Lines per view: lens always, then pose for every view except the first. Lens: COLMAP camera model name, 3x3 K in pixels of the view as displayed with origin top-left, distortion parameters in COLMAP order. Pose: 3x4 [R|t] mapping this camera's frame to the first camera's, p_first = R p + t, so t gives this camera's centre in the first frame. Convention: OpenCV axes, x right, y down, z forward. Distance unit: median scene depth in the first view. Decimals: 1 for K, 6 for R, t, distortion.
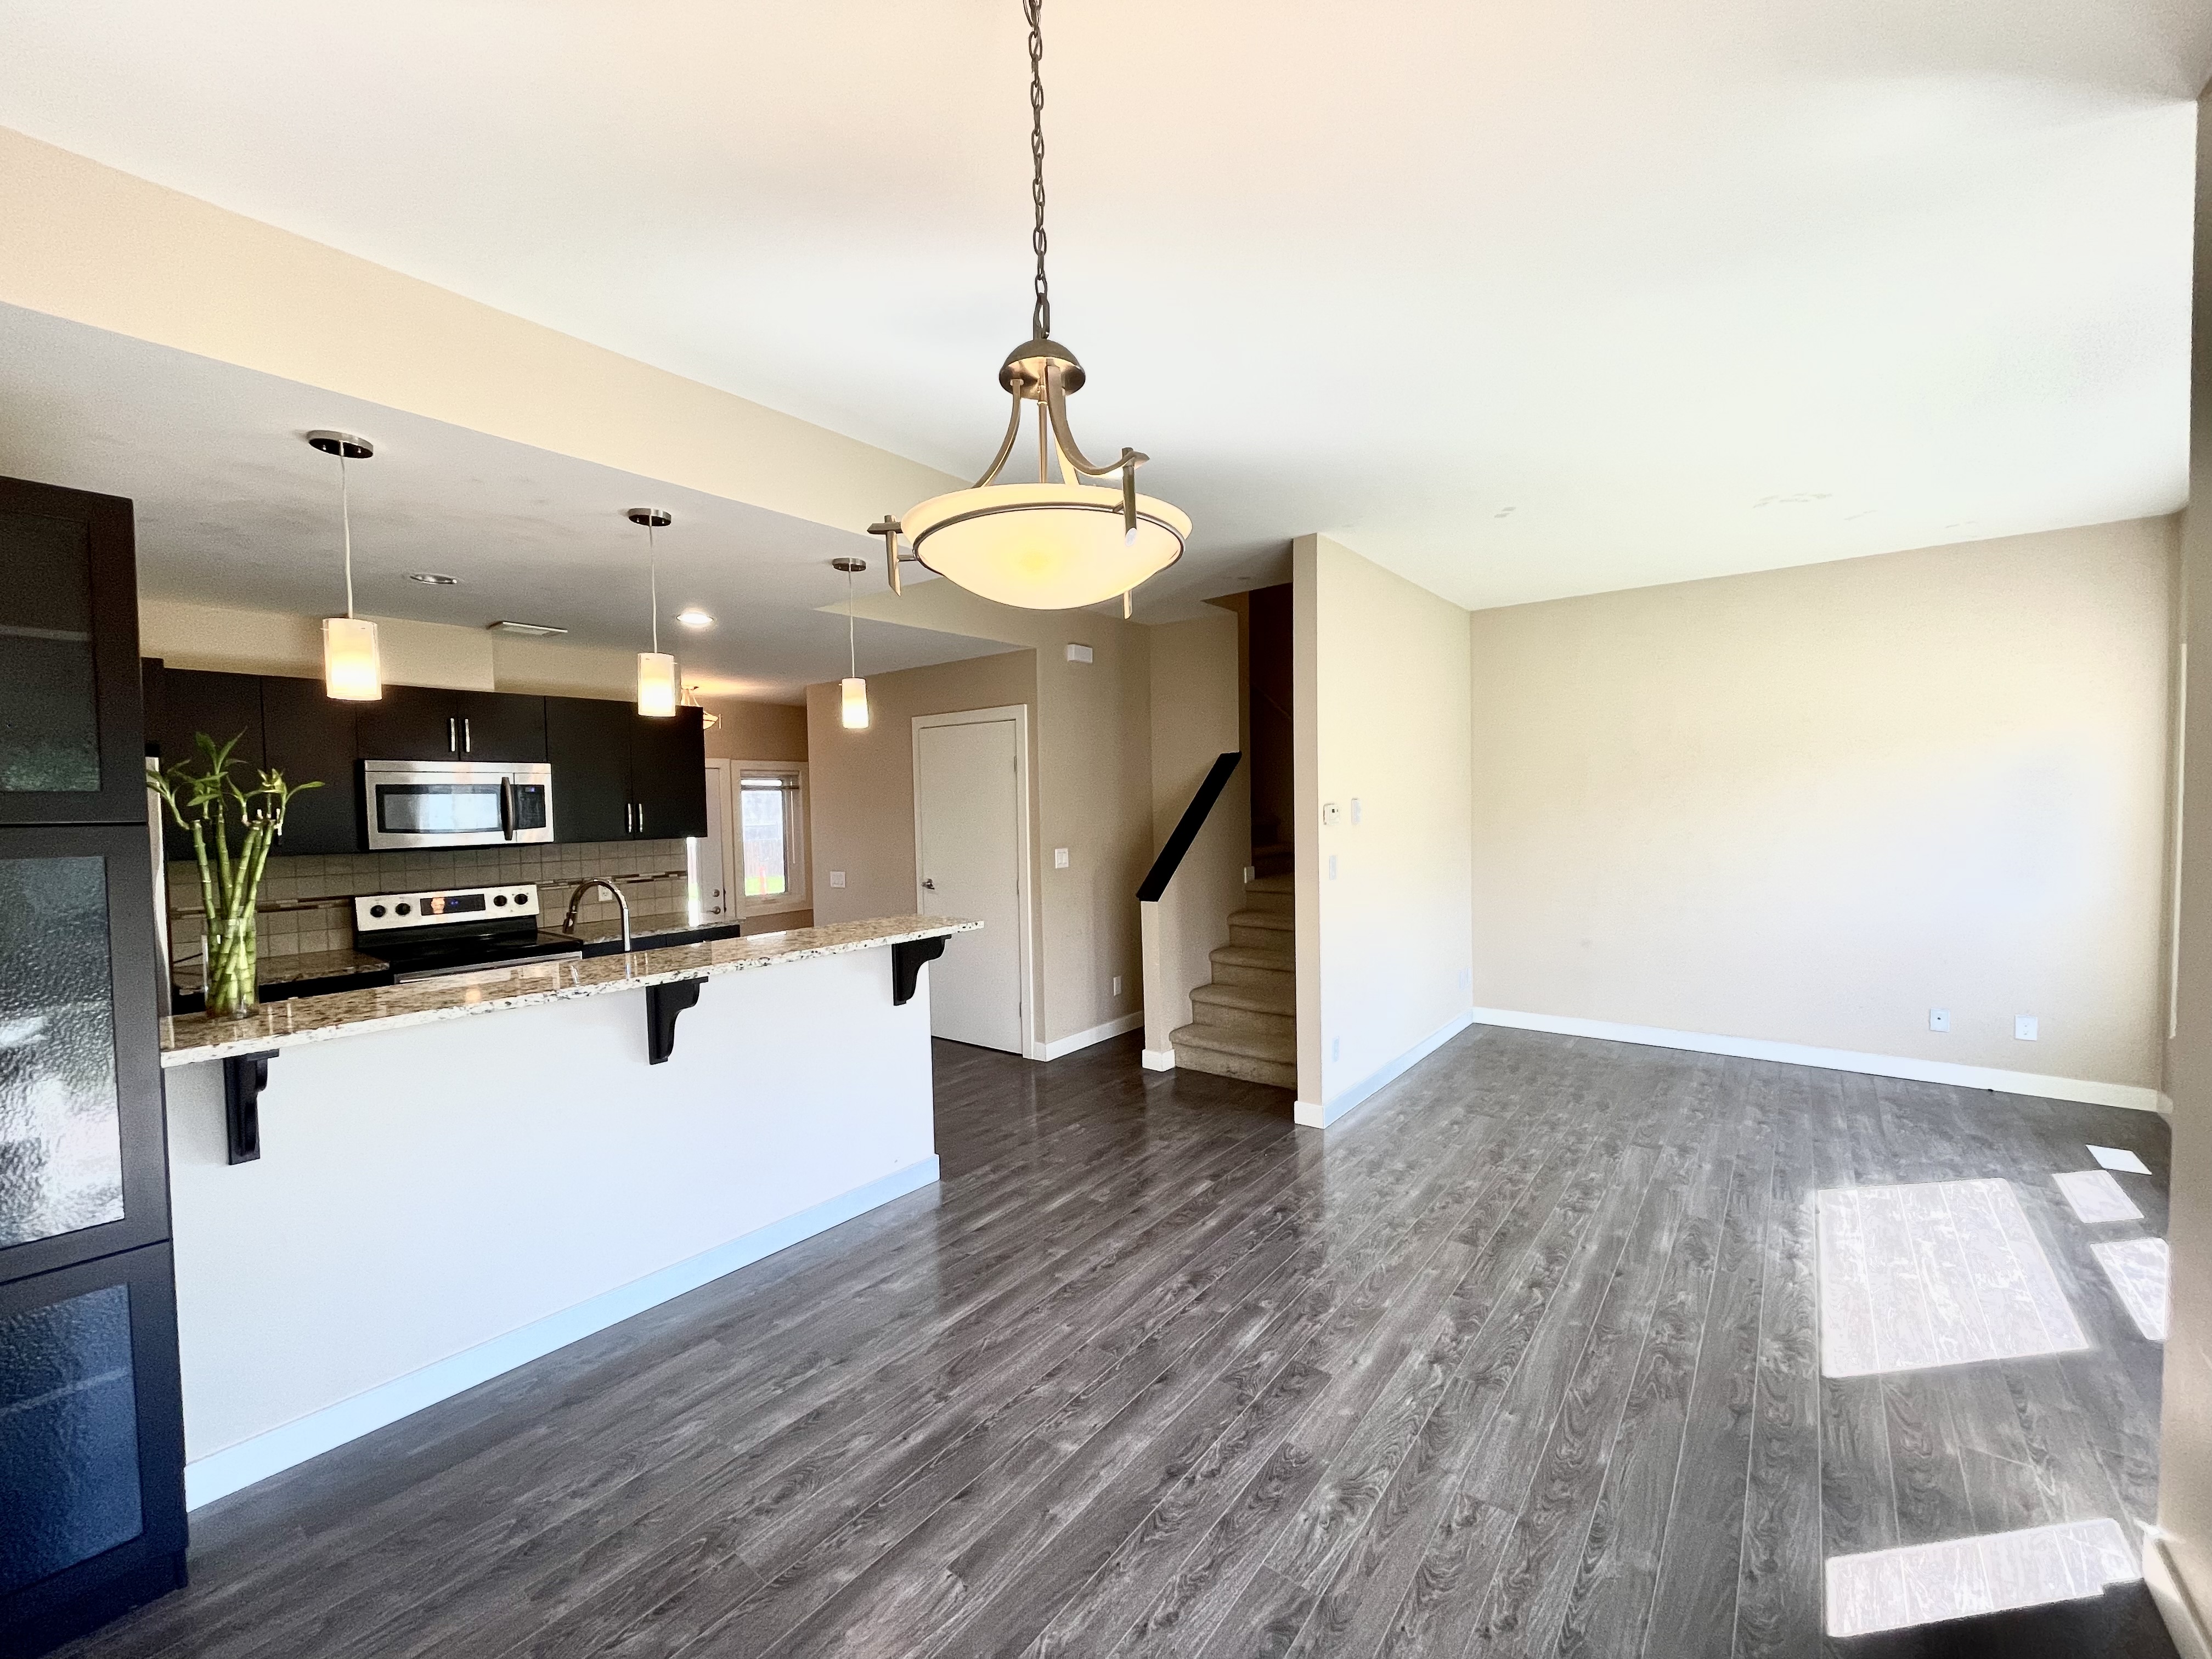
lens RADIAL K [[895.2, 0, 1104.2], [0, 895.2, 835.0], [0, 0, 1]] dist [-0.000420, 0.001369]
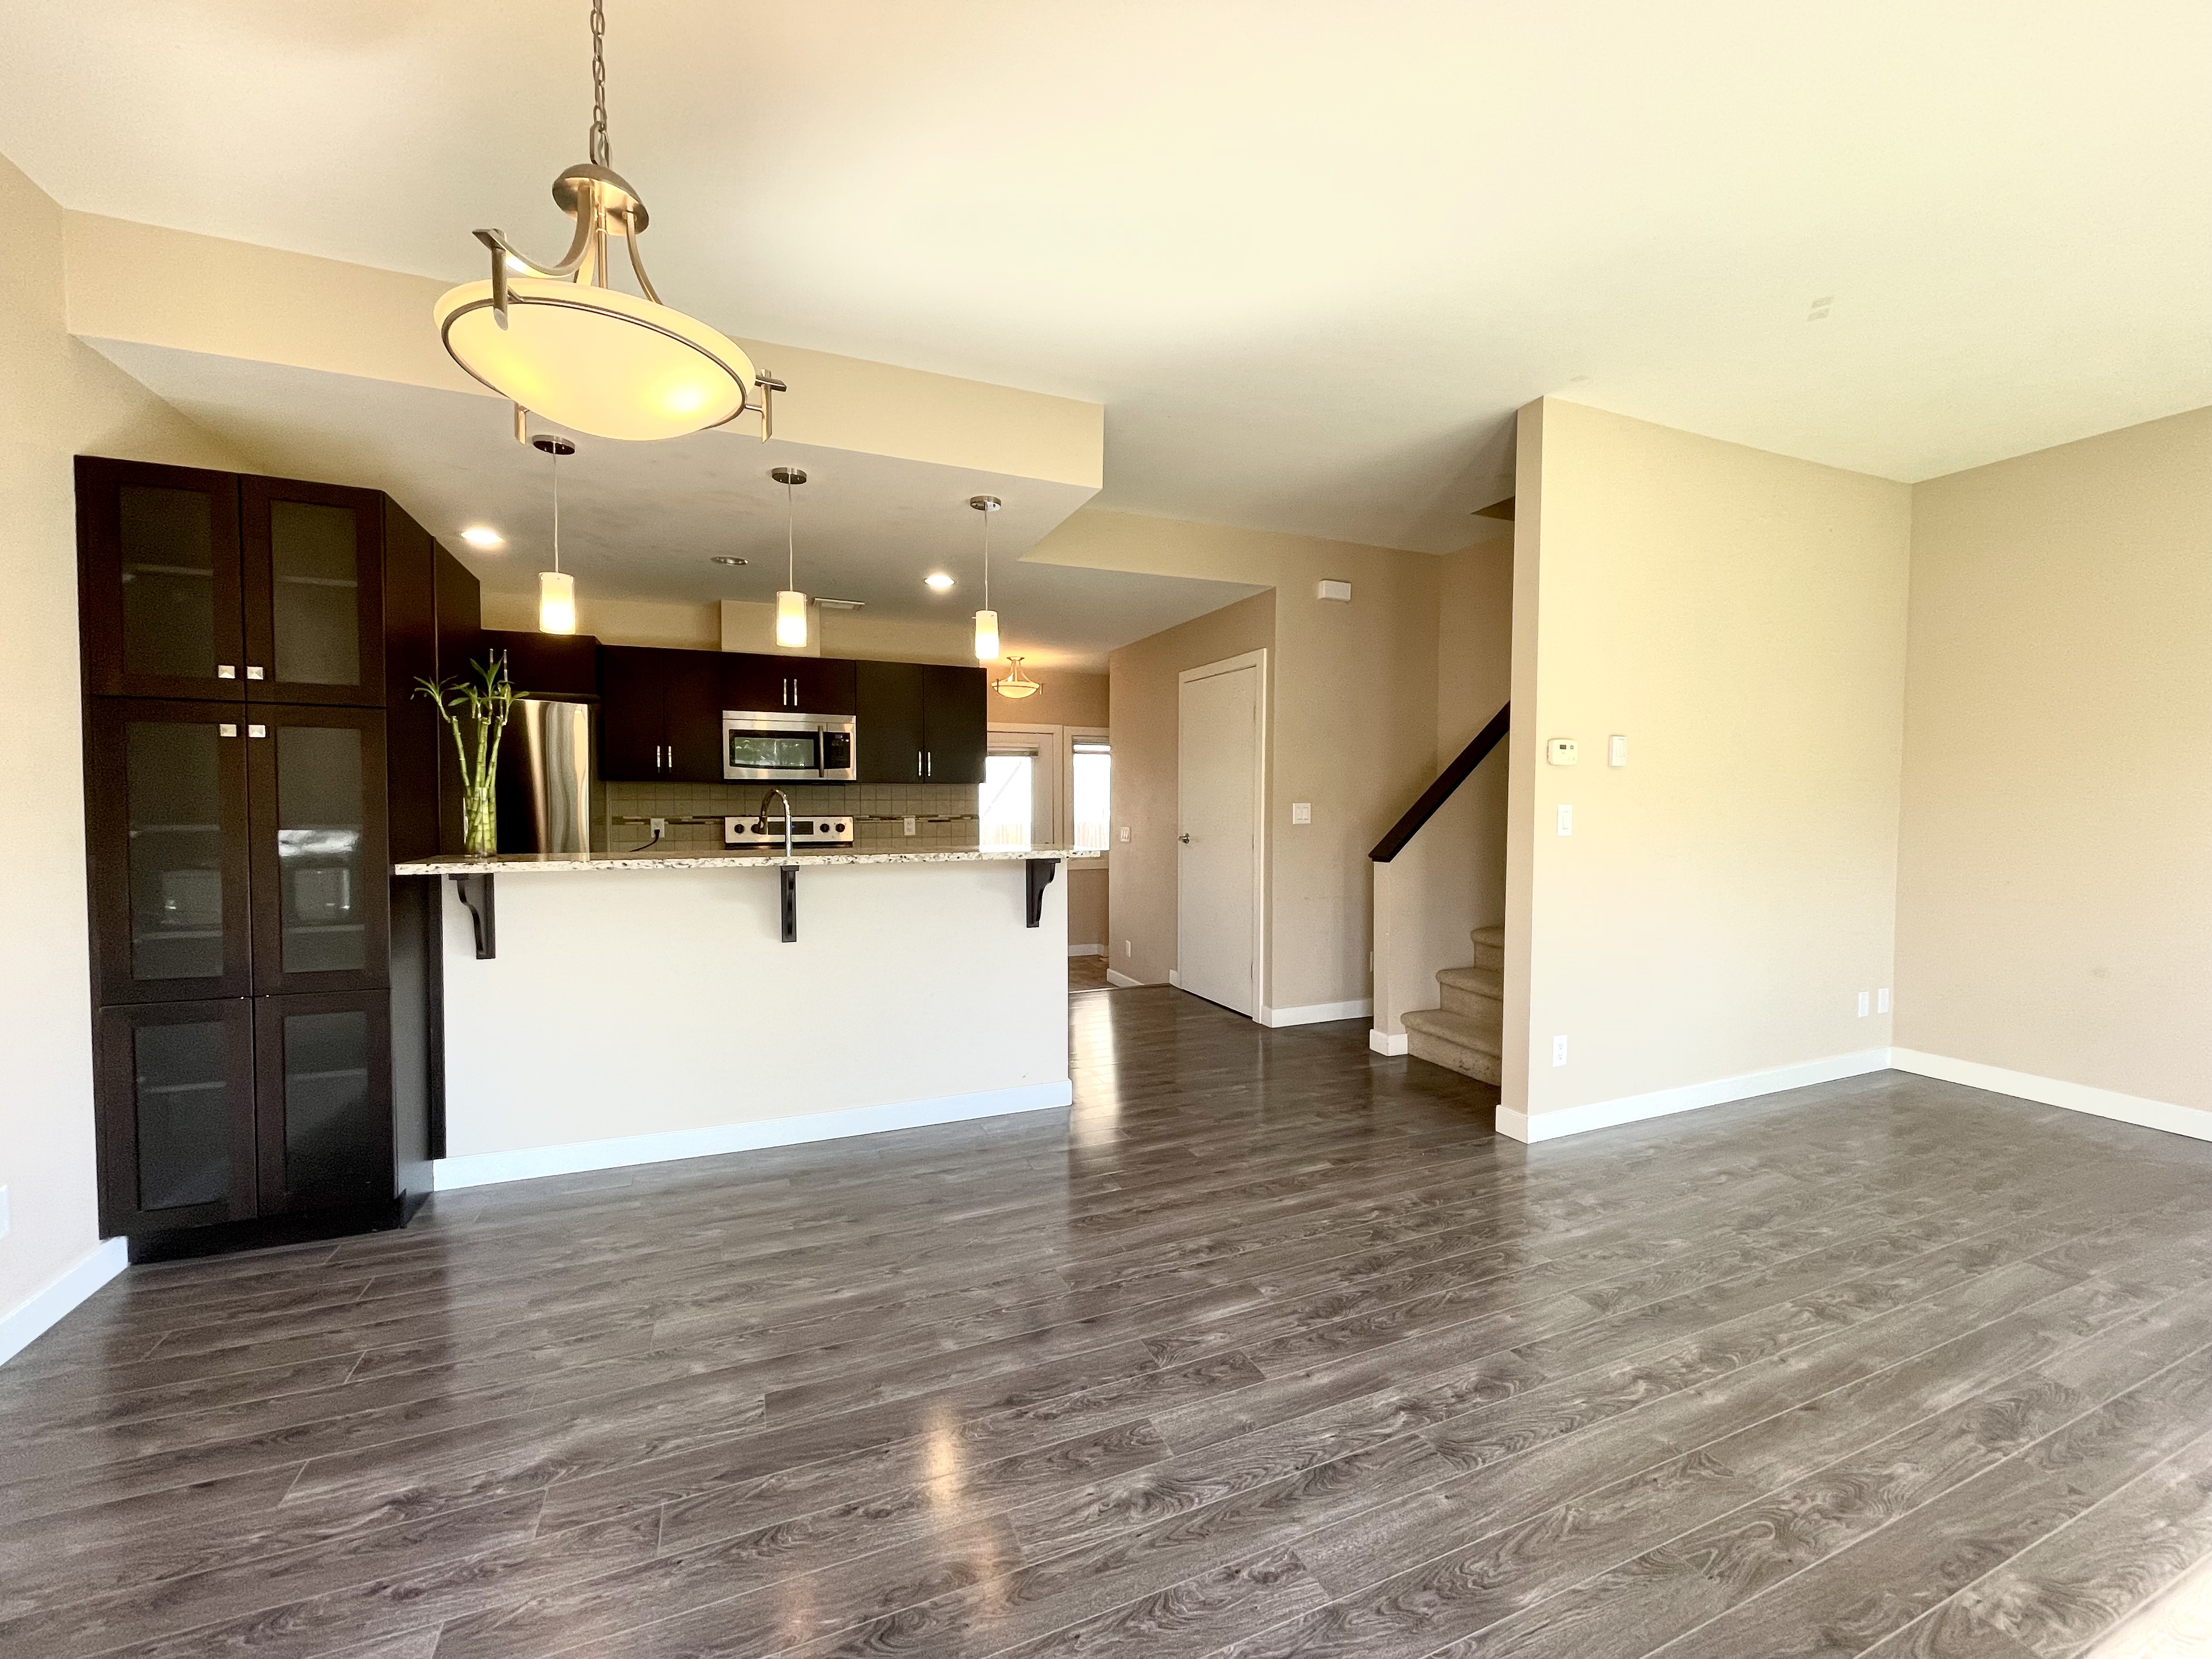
lens RADIAL K [[895.2, 0, 1099.0], [0, 895.2, 835.7], [0, 0, 1]] dist [-0.000420, 0.001369]
pose [[0.871527, 0.040373, -0.488682, 0.346538], [-0.036793, 0.999179, 0.016930, 0.064424], [0.488965, 0.003225, 0.872298, 0.138228]]
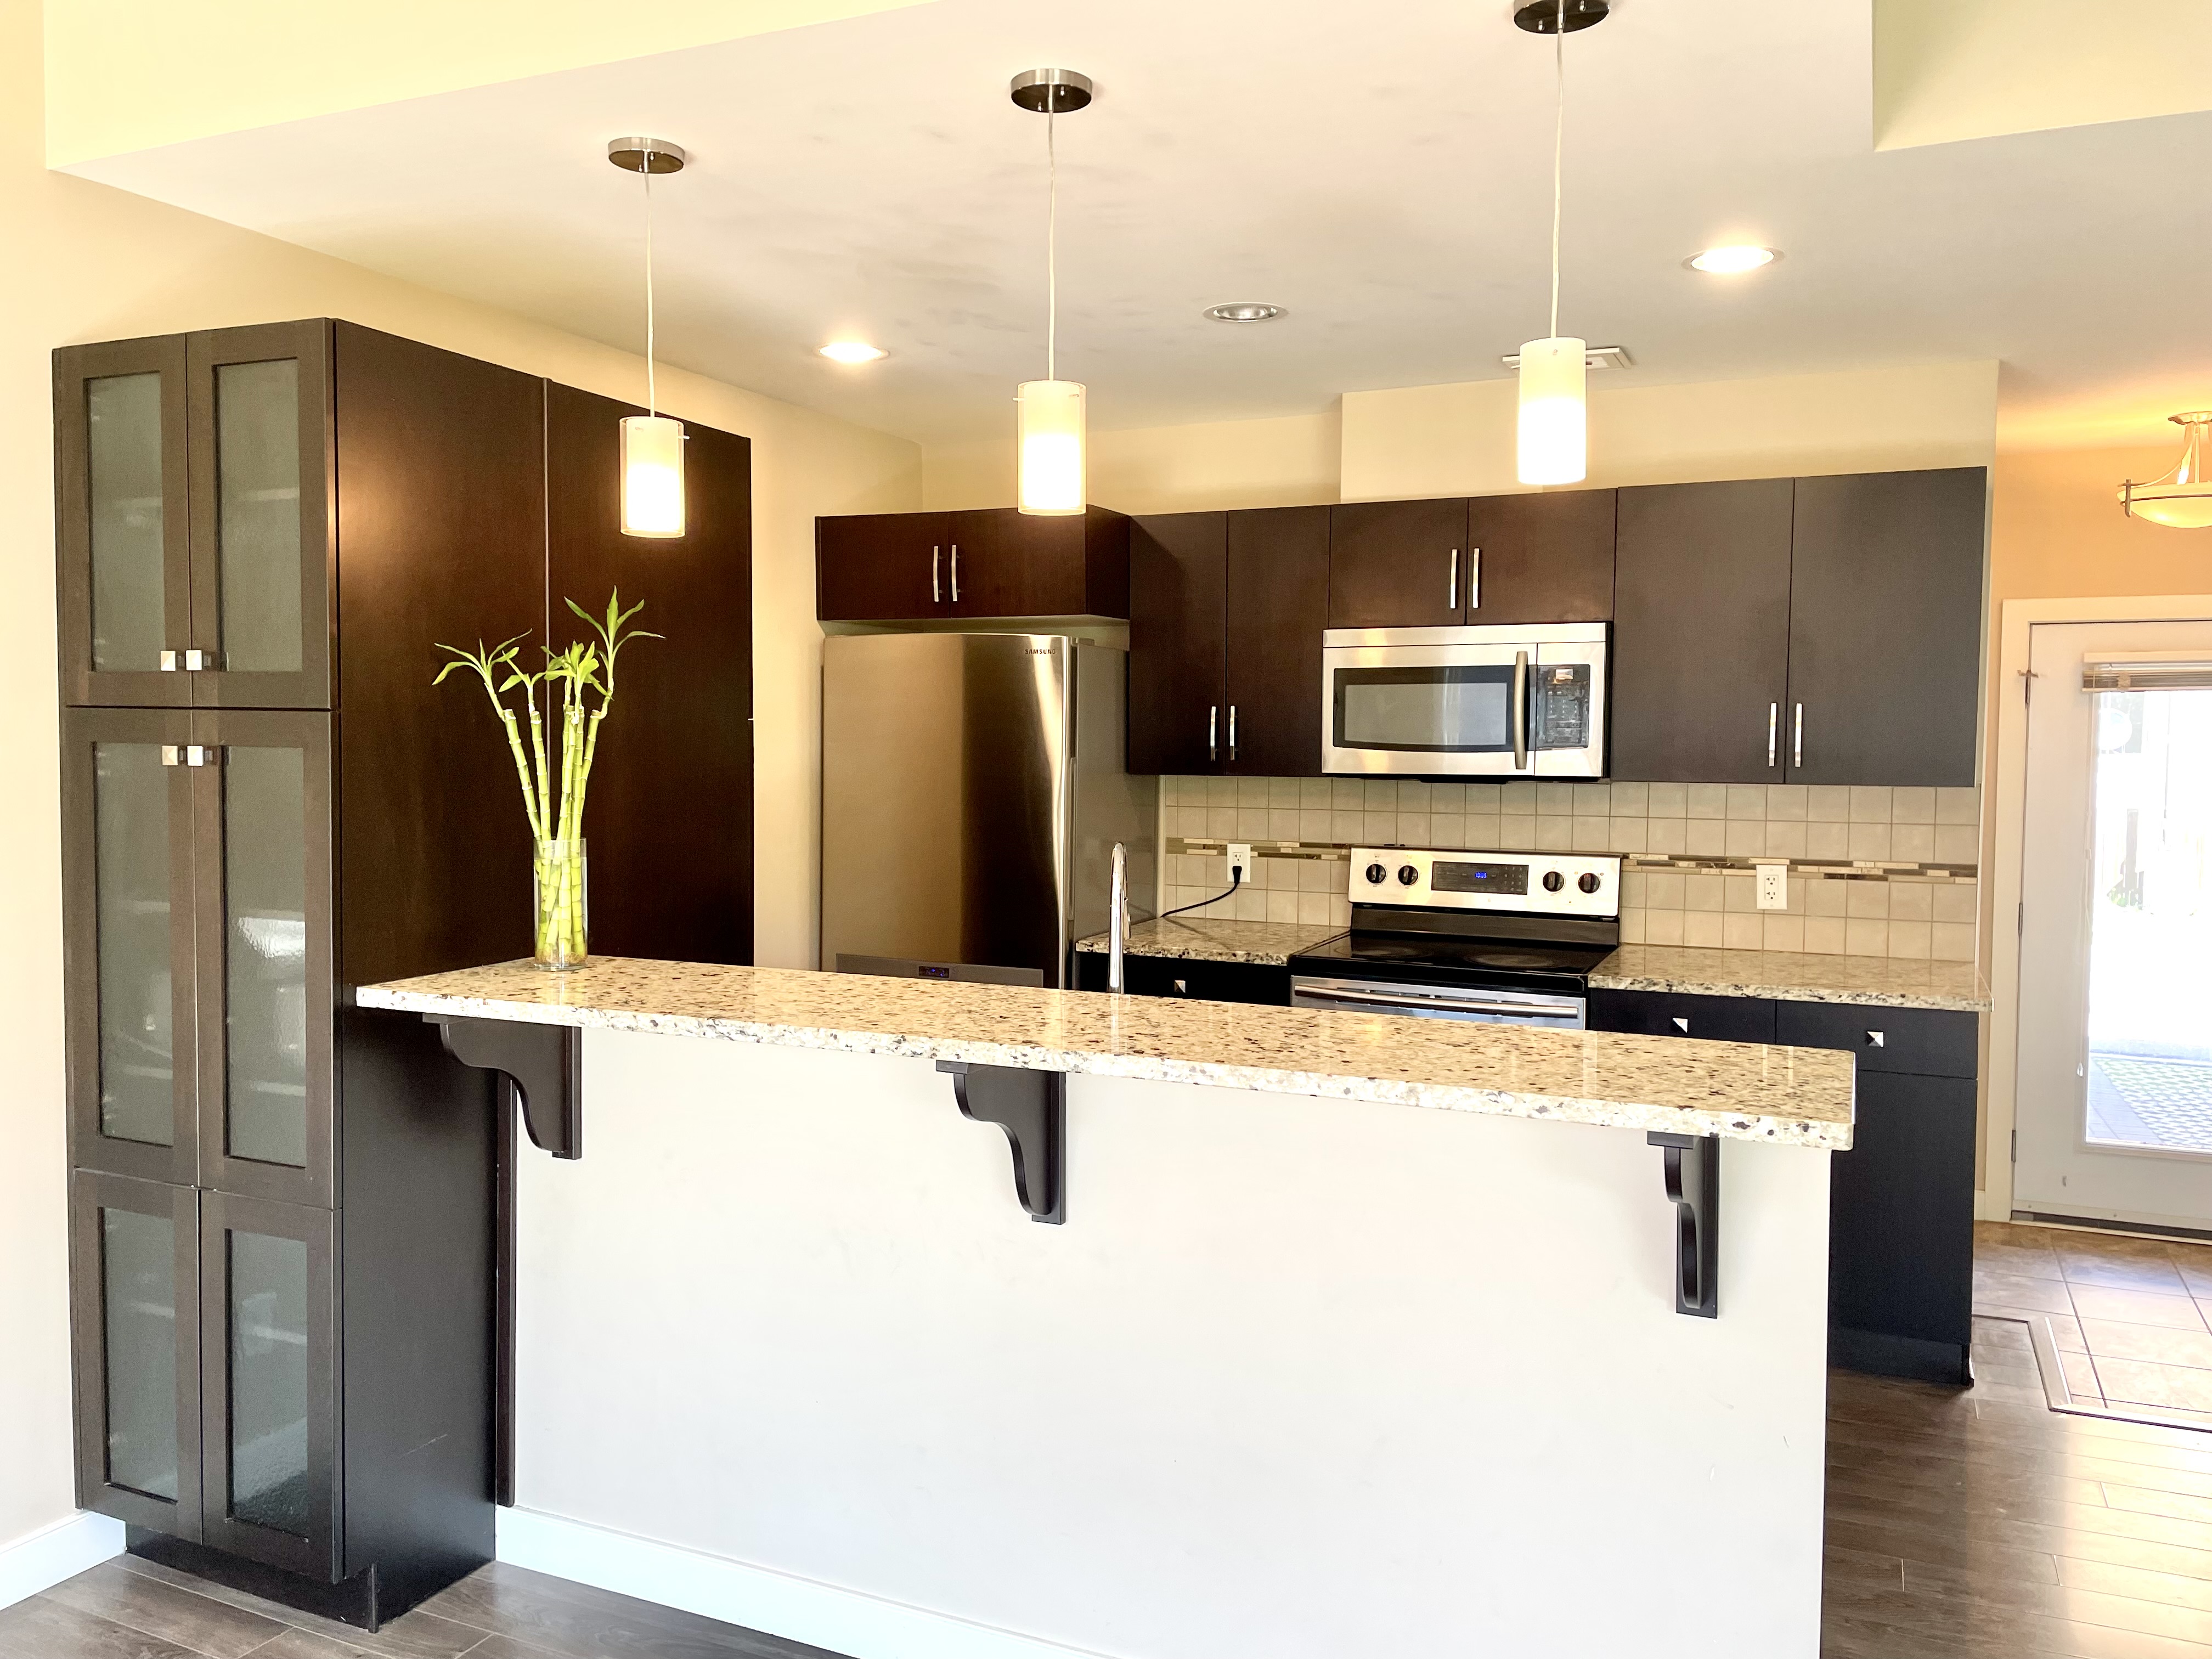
lens RADIAL K [[1658.3, 0, 1111.0], [0, 1658.3, 814.5], [0, 0, 1]] dist [0.041149, -0.011534]
pose [[0.239528, 0.070473, -0.968328, 0.306378], [-0.045739, 0.997074, 0.061251, -0.021228], [0.969812, 0.029619, 0.242050, 0.653528]]
